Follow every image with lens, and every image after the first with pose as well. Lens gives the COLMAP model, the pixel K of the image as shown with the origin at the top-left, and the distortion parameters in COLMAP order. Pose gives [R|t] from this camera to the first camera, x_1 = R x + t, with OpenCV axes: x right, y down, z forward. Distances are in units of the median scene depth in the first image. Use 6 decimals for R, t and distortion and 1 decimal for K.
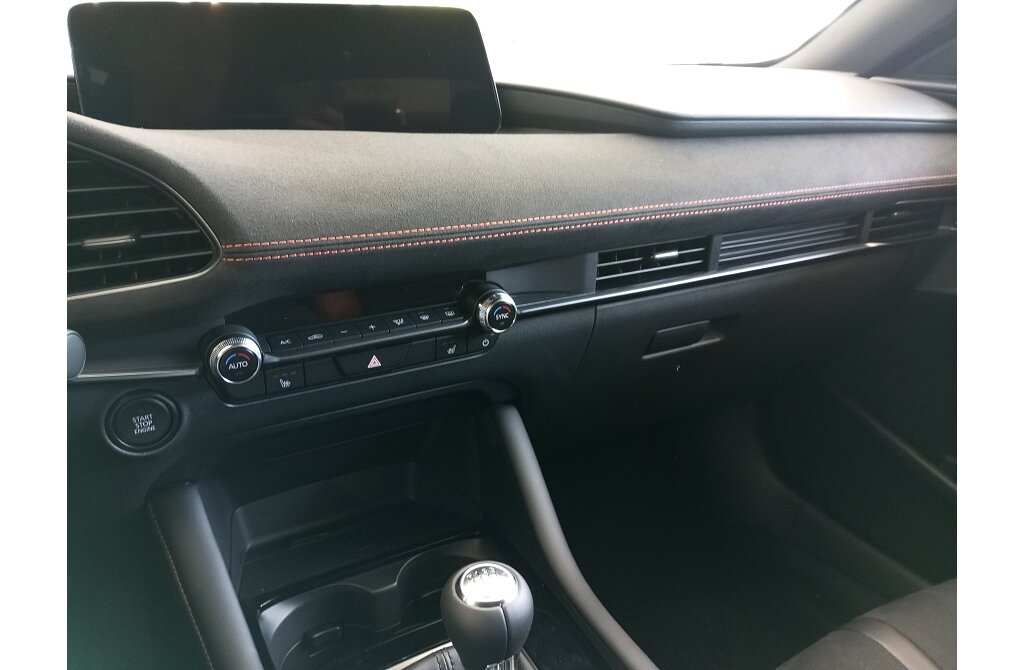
lens RADIAL K [[741.6, 0, 510.7], [0, 741.6, 332.8], [0, 0, 1]] dist [0.065330, -0.096608]
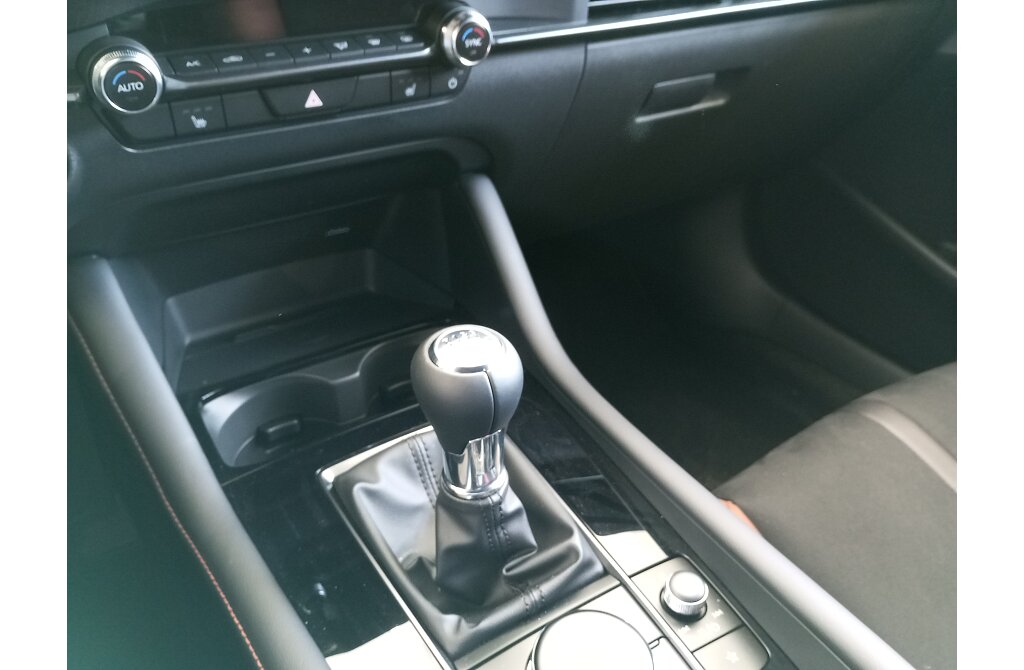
lens RADIAL K [[741.6, 0, 510.7], [0, 741.6, 332.8], [0, 0, 1]] dist [0.065330, -0.096608]
pose [[0.998484, -0.020172, 0.051204, -0.018700], [0.008452, 0.975573, 0.219512, 0.105364], [-0.054381, -0.218747, 0.974265, 0.153352]]
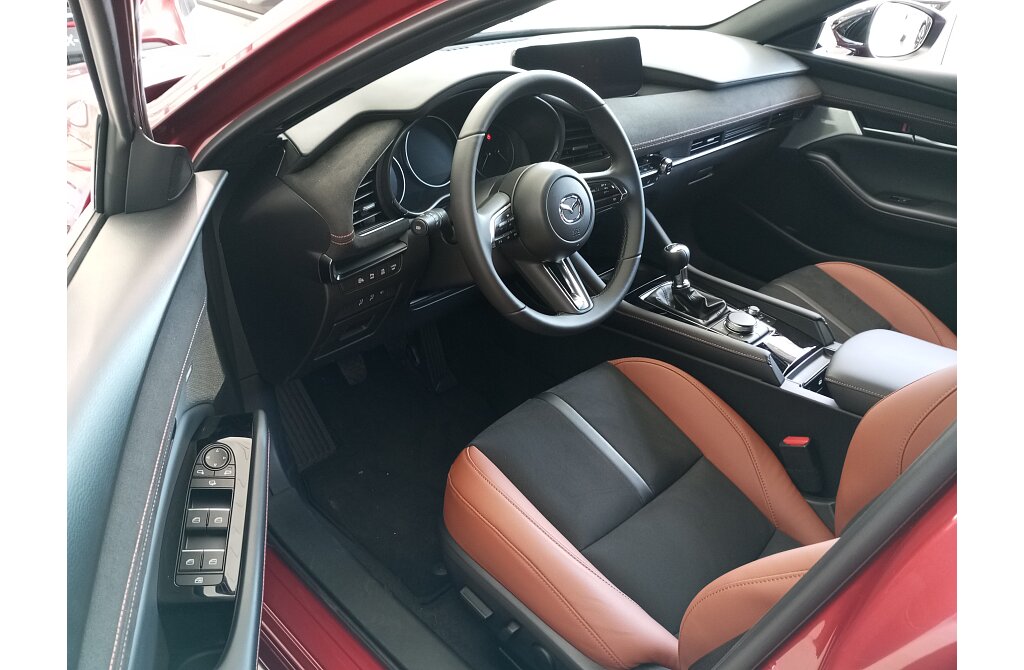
lens RADIAL K [[741.6, 0, 510.7], [0, 741.6, 332.8], [0, 0, 1]] dist [0.065330, -0.096608]
pose [[0.960104, -0.111185, 0.256588, -1.302496], [0.060970, 0.978715, 0.195957, -0.002870], [-0.272914, -0.172495, 0.946448, -1.471423]]
